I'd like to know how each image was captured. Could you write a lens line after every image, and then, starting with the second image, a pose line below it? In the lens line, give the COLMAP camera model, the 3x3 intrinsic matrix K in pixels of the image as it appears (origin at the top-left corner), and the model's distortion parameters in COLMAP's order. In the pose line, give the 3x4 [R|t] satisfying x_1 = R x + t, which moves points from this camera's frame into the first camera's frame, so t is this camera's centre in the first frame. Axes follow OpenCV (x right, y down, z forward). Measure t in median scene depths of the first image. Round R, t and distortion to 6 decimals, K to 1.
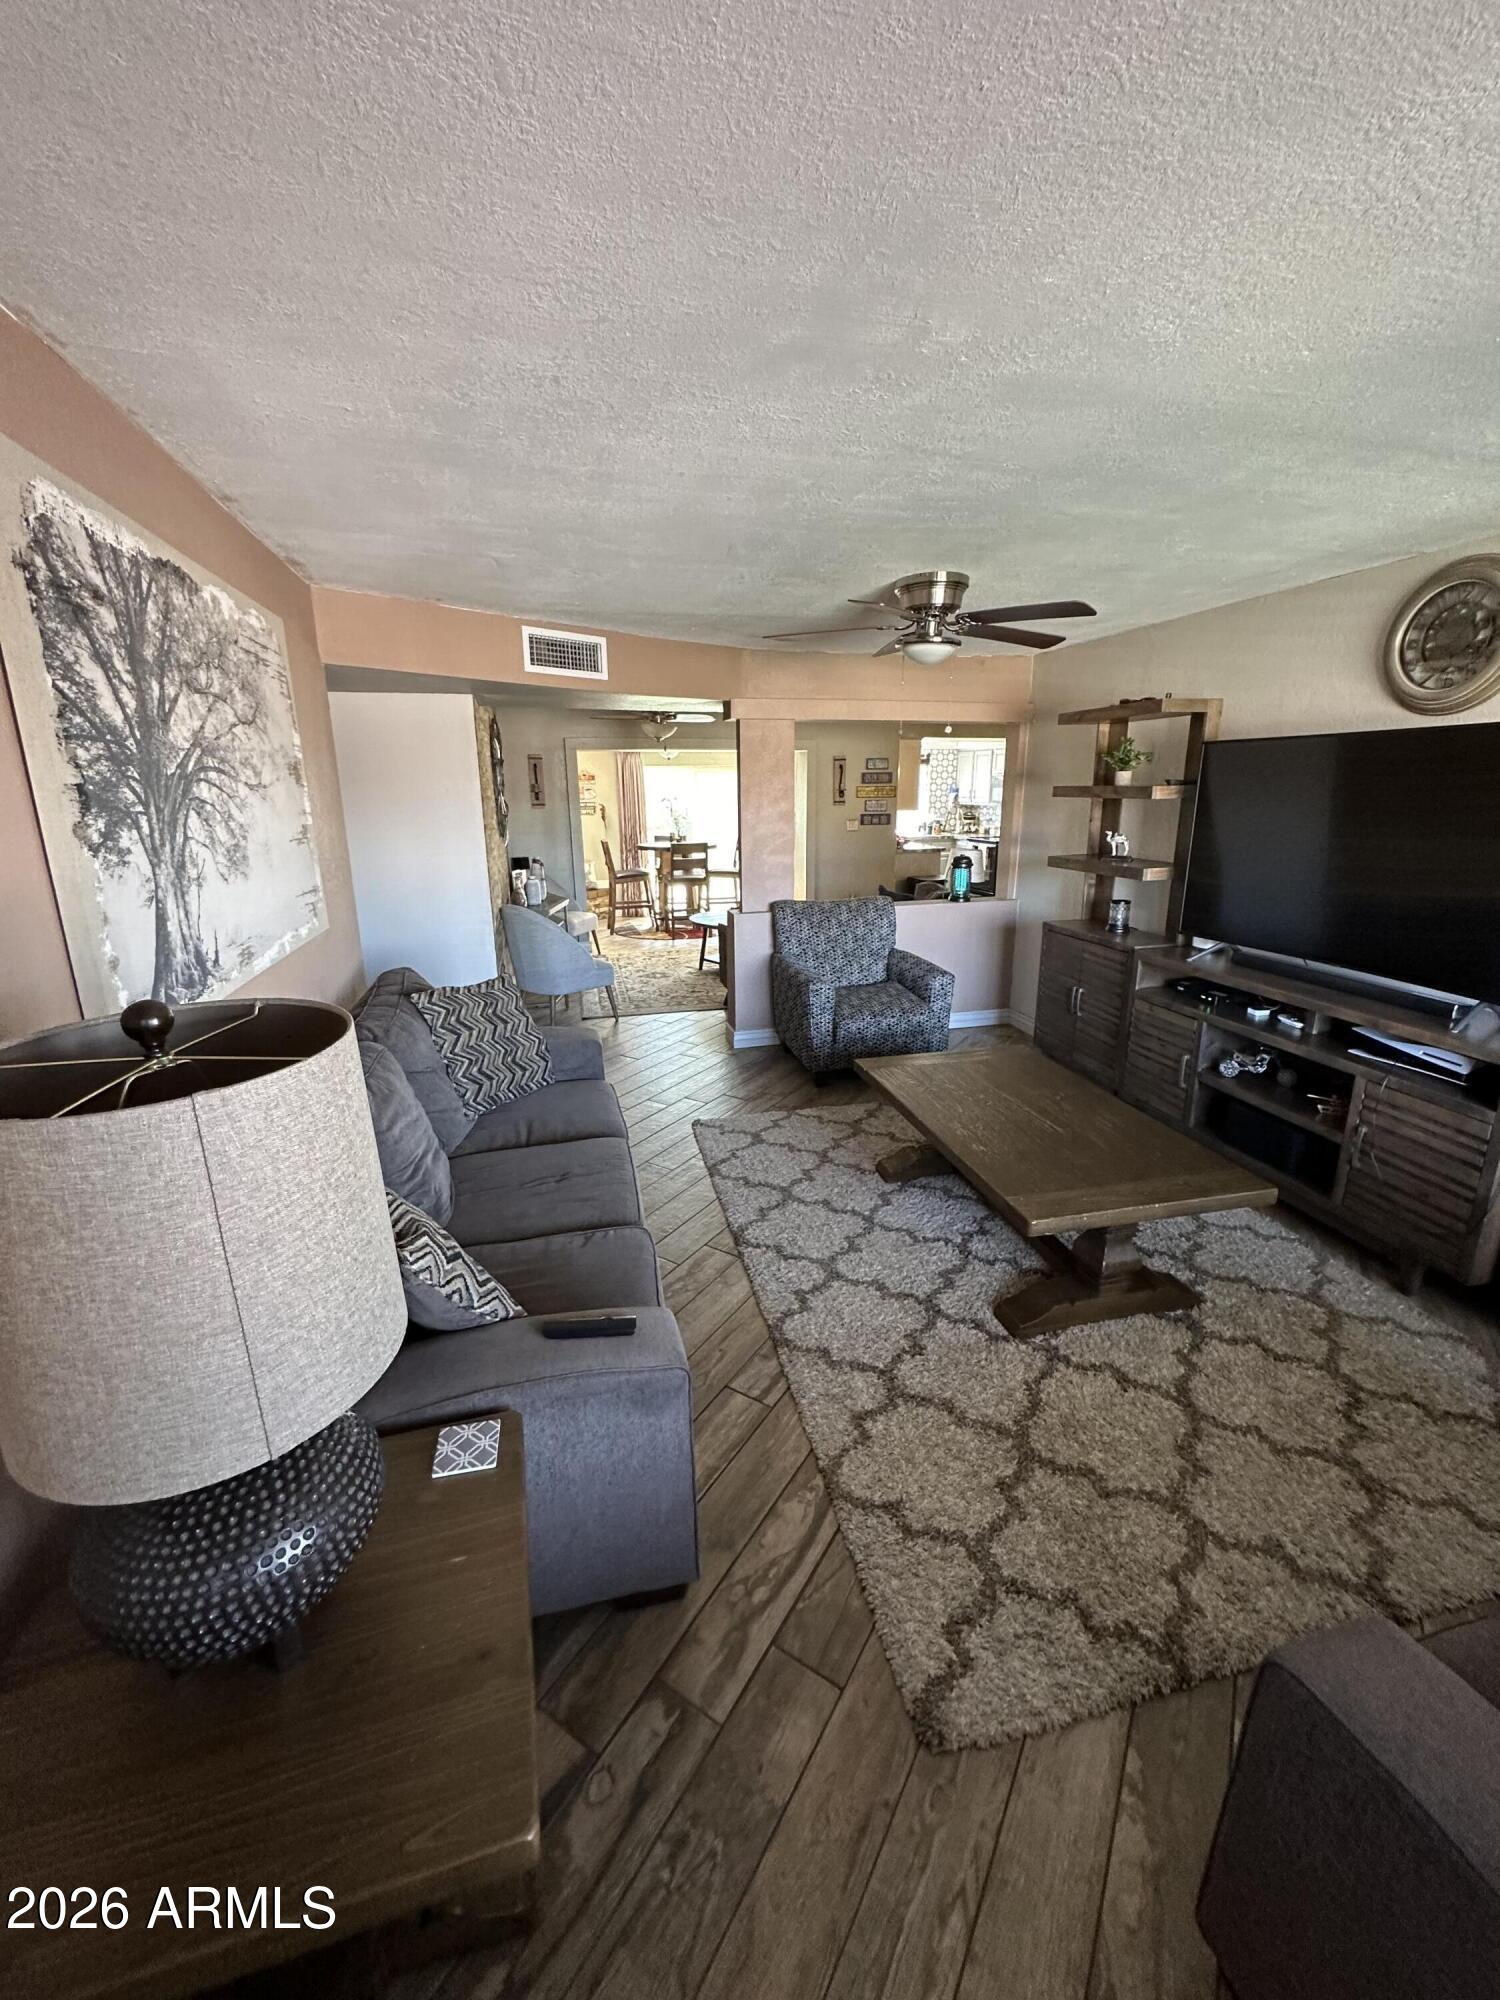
lens RADIAL K [[798.2, 0, 752.5], [0, 798.2, 1002.3], [0, 0, 1]] dist [-0.003481, -0.000205]
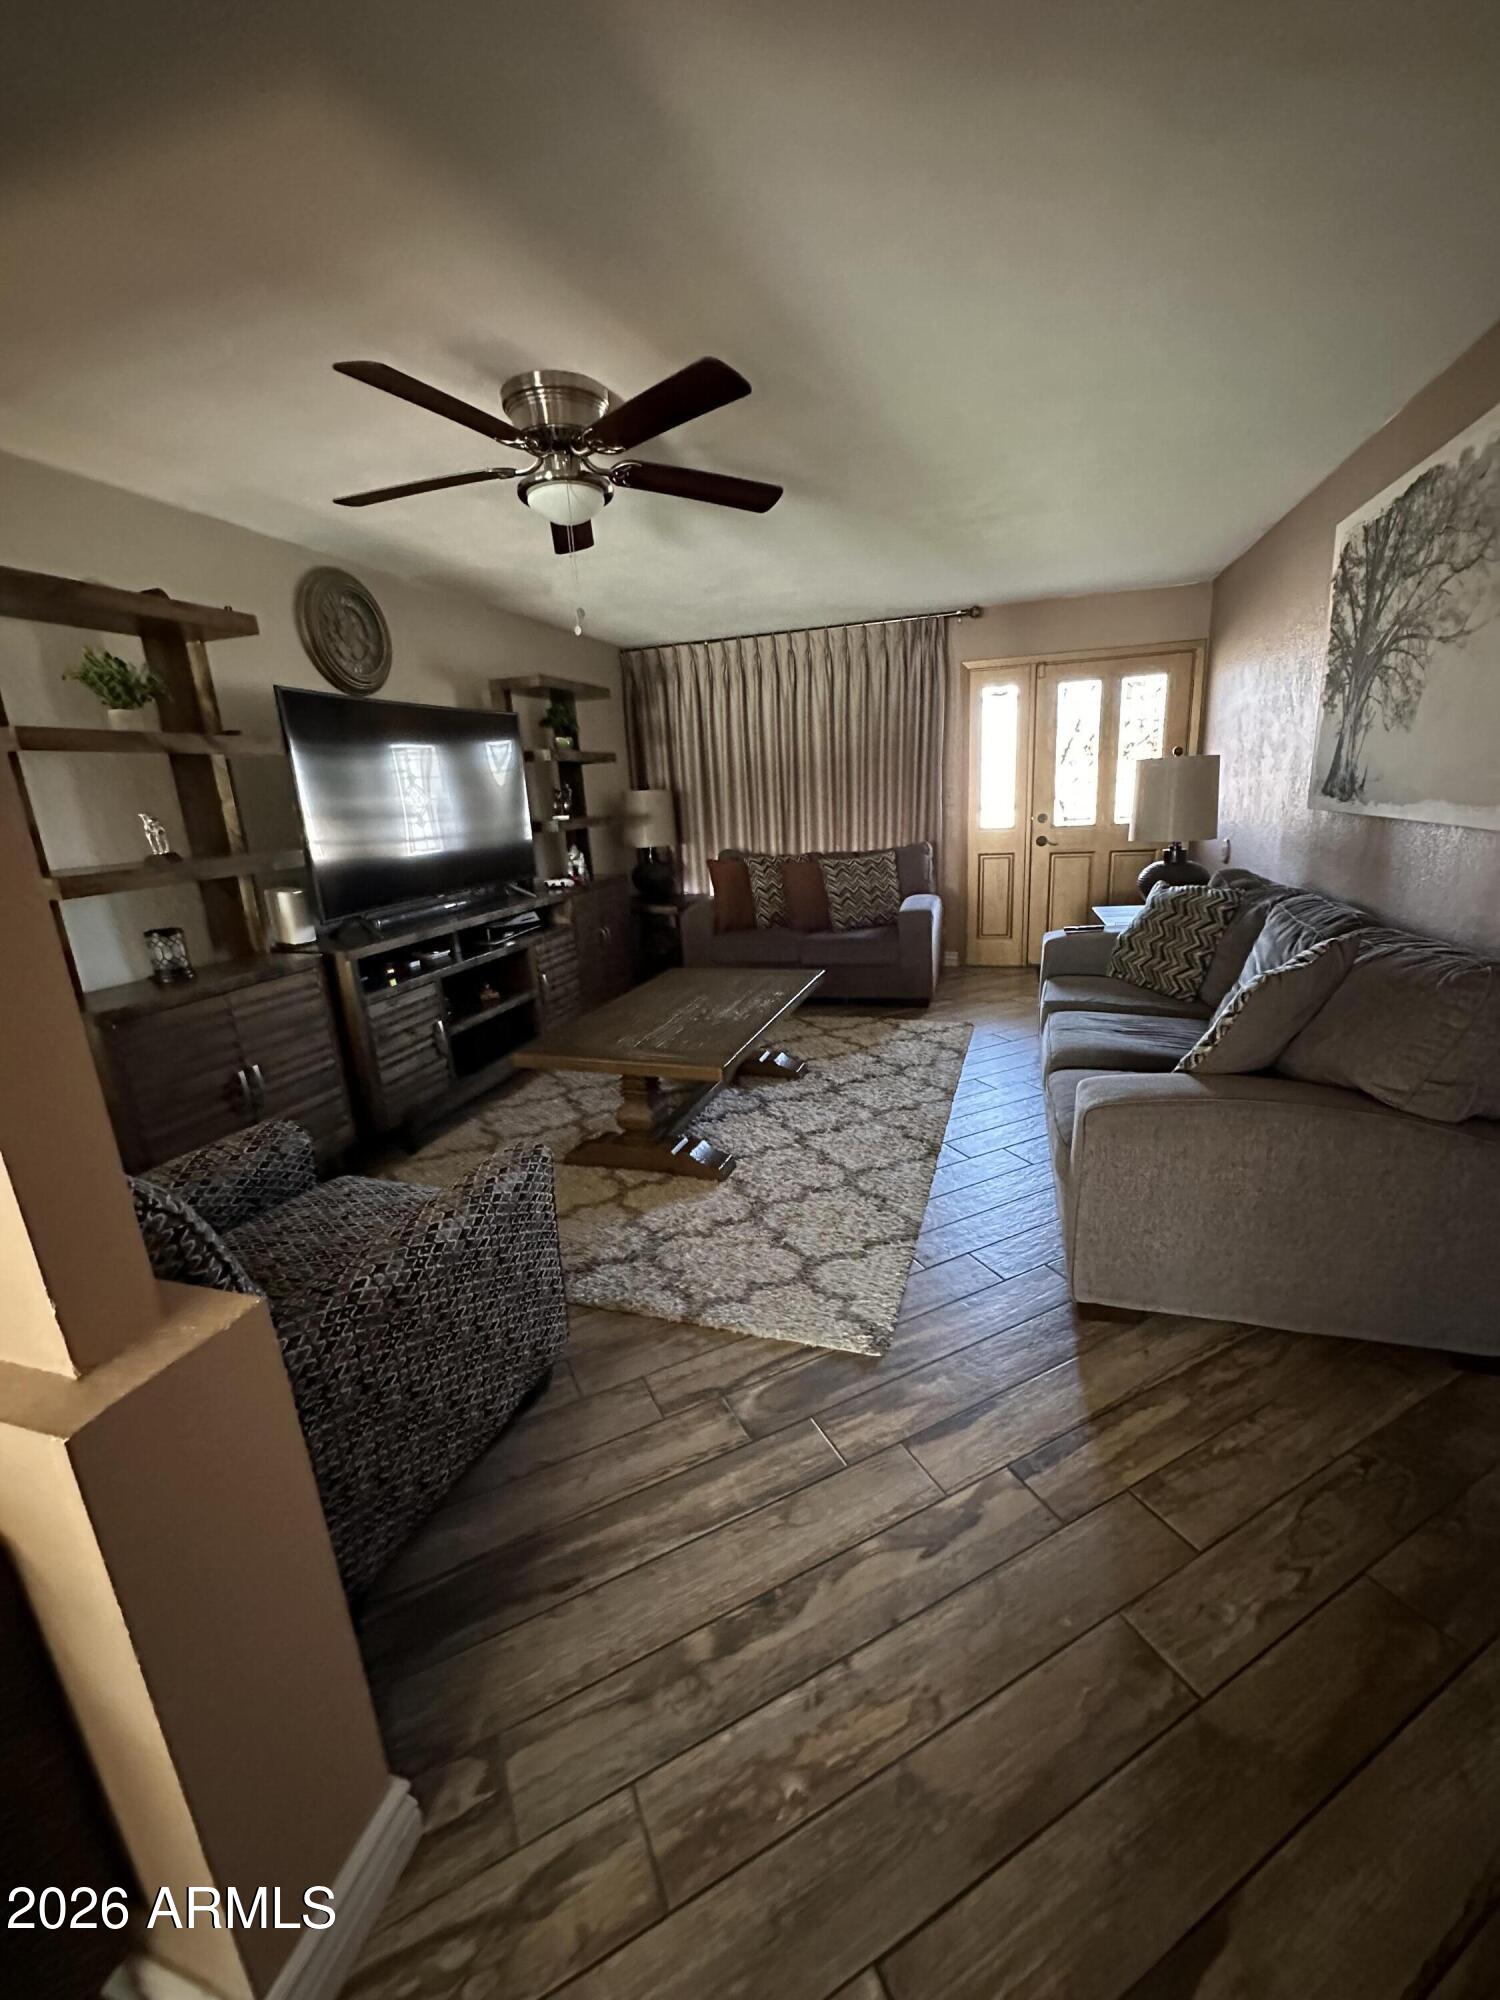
lens RADIAL K [[798.2, 0, 752.5], [0, 798.2, 1002.3], [0, 0, 1]] dist [-0.003481, -0.000205]
pose [[-0.847939, -0.081340, 0.523815, -0.124951], [0.200763, 0.865269, 0.459352, -0.140503], [-0.490605, 0.494666, -0.717365, 0.653170]]
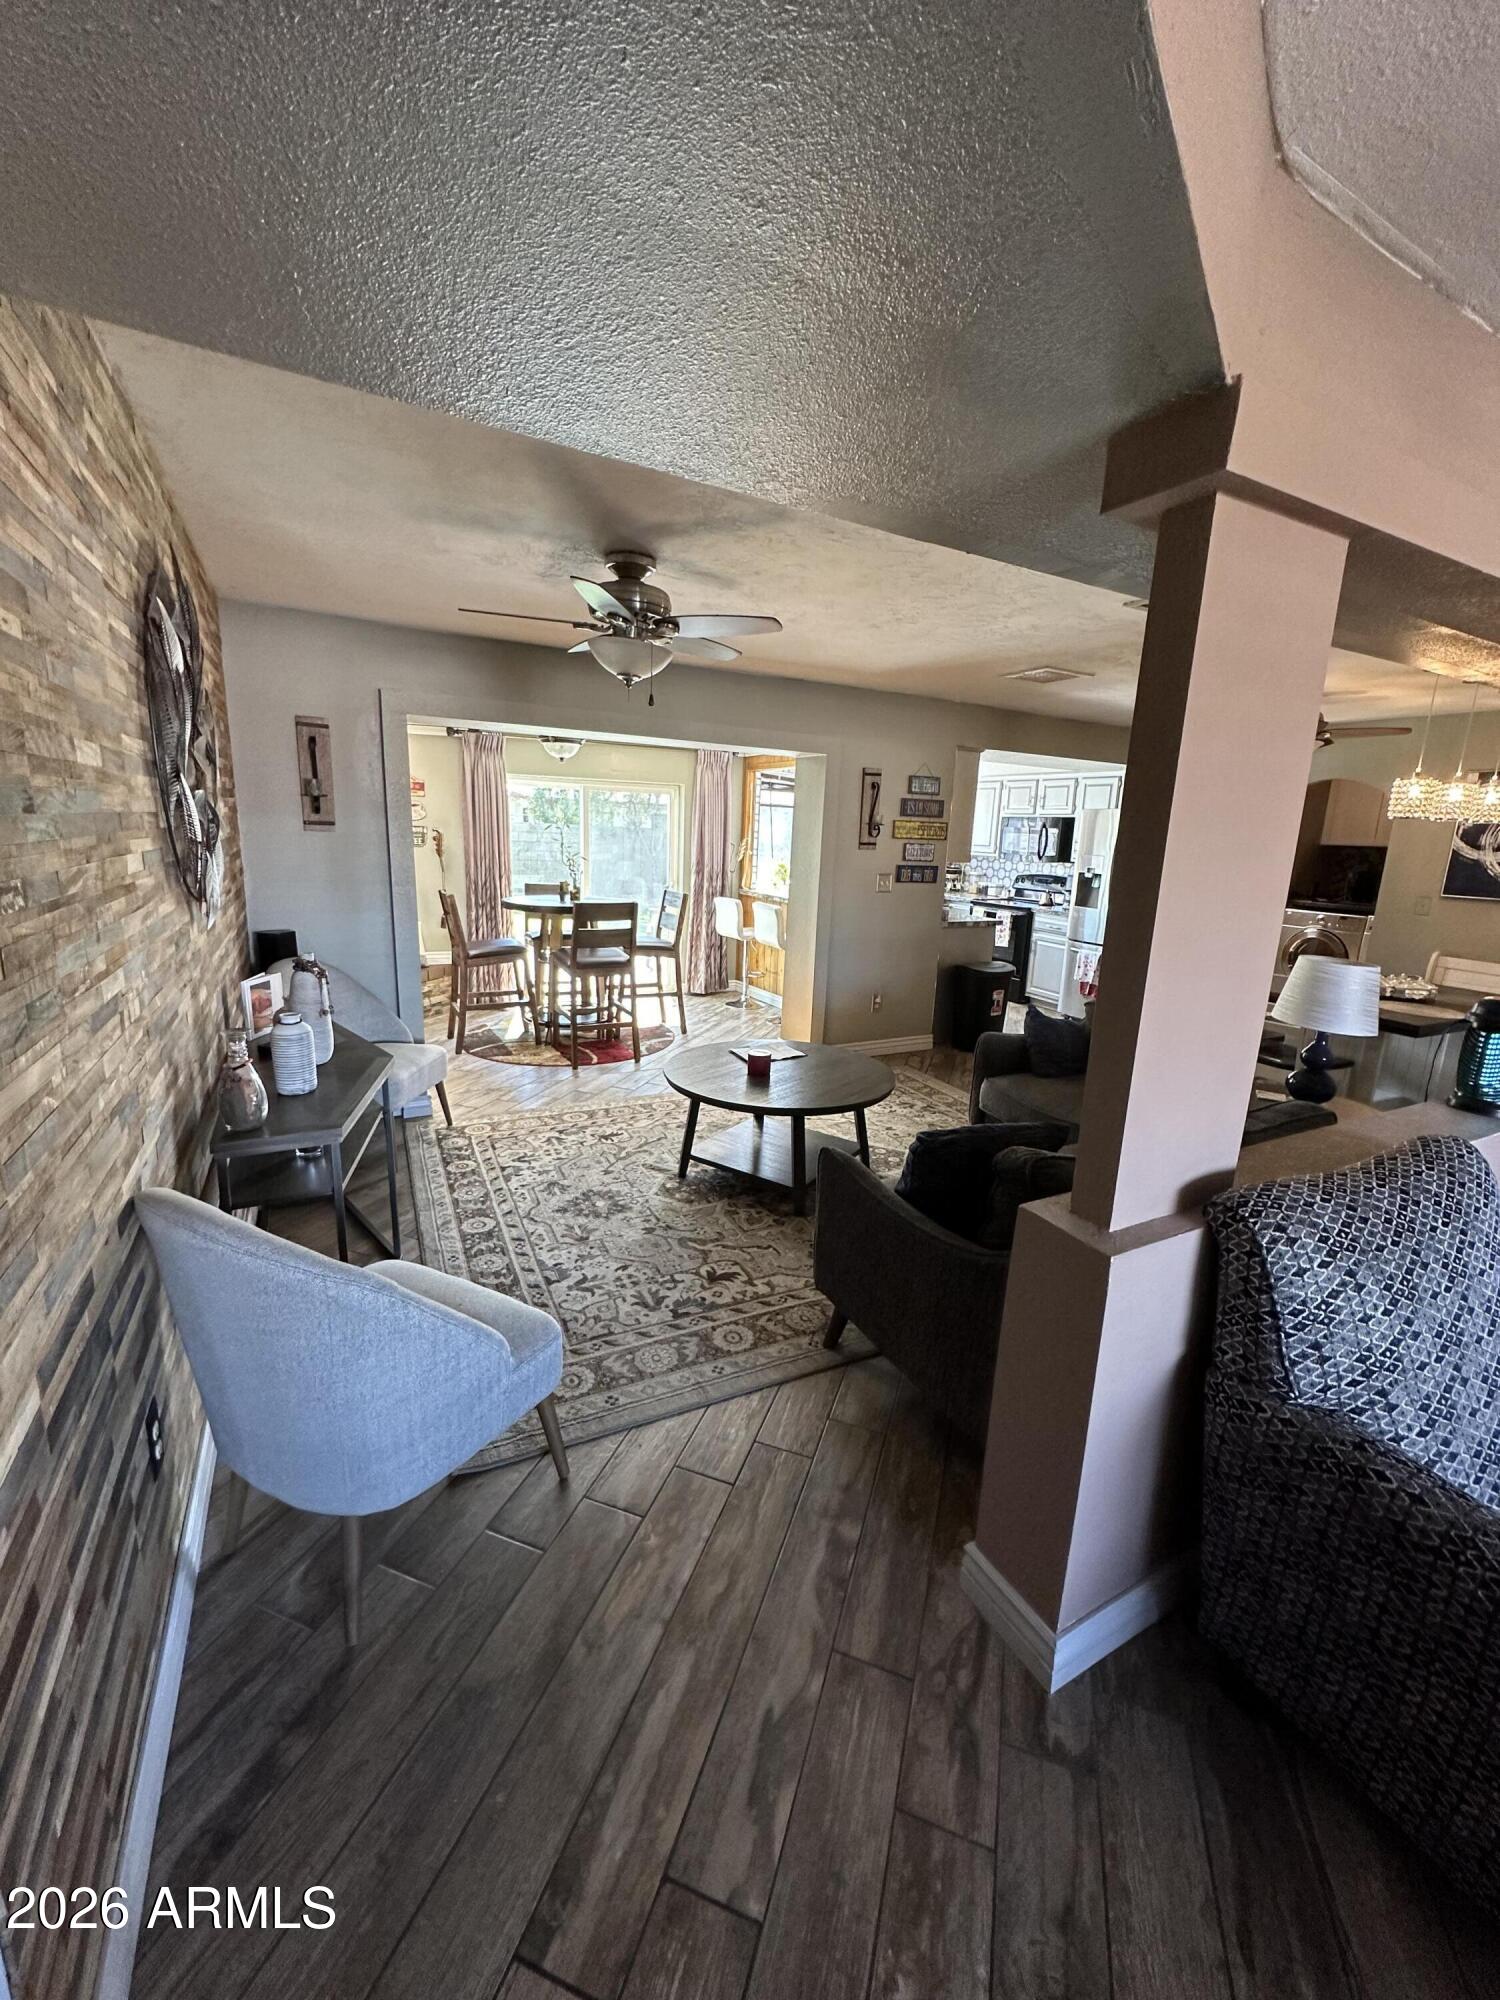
lens RADIAL K [[798.2, 0, 752.5], [0, 798.2, 1002.3], [0, 0, 1]] dist [-0.003481, -0.000205]
pose [[0.974965, -0.001121, 0.222357, -0.123095], [0.011700, 0.998861, -0.046264, -0.116717], [-0.222052, 0.047707, 0.973867, 0.488273]]
